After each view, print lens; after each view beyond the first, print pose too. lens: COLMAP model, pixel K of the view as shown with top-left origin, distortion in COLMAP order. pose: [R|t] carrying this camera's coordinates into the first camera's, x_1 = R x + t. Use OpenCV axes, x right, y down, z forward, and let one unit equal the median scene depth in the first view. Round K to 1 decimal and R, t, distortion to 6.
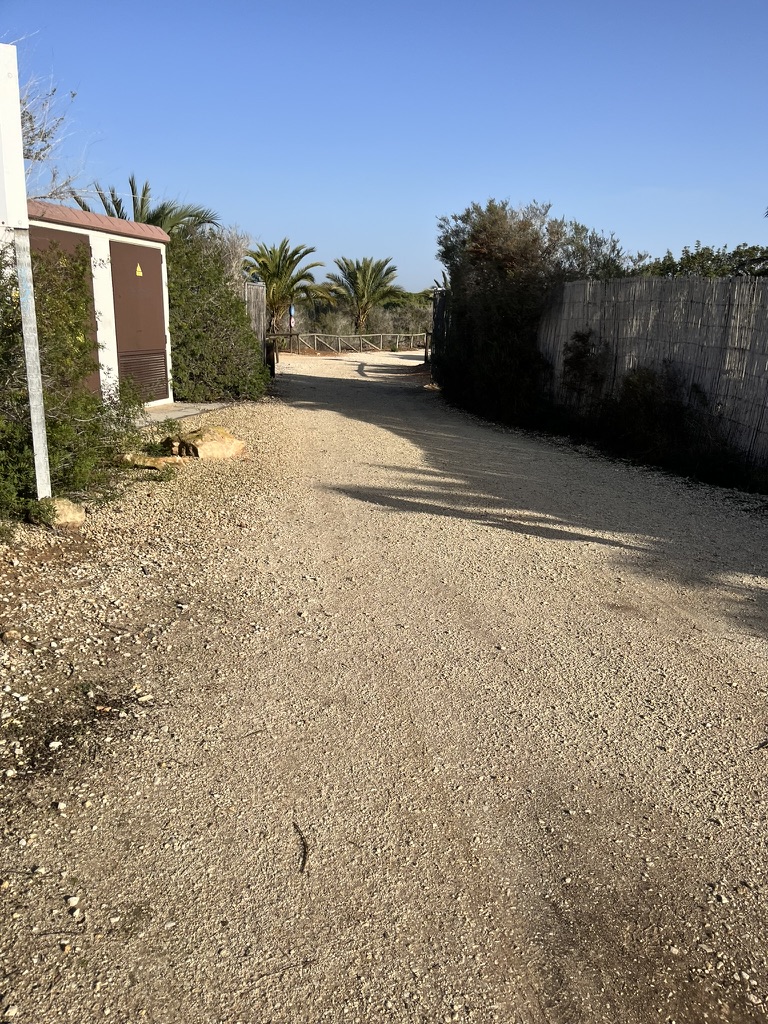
lens RADIAL K [[769.4, 0, 385.4], [0, 769.4, 512.2], [0, 0, 1]] dist [0.000270, -0.000095]
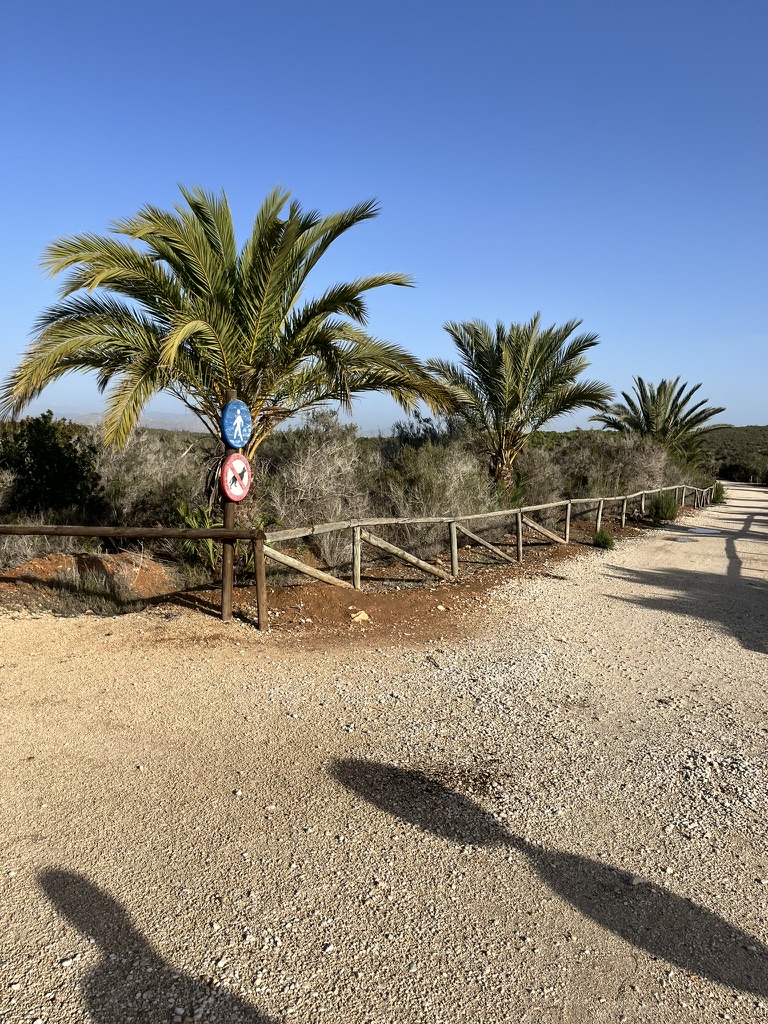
lens RADIAL K [[769.4, 0, 383.8], [0, 769.4, 512.8], [0, 0, 1]] dist [0.000270, -0.000095]
pose [[0.989885, 0.016006, -0.140969, -0.038275], [-0.040378, 0.984309, -0.171772, -0.151176], [0.136008, 0.175726, 0.974999, 0.598643]]
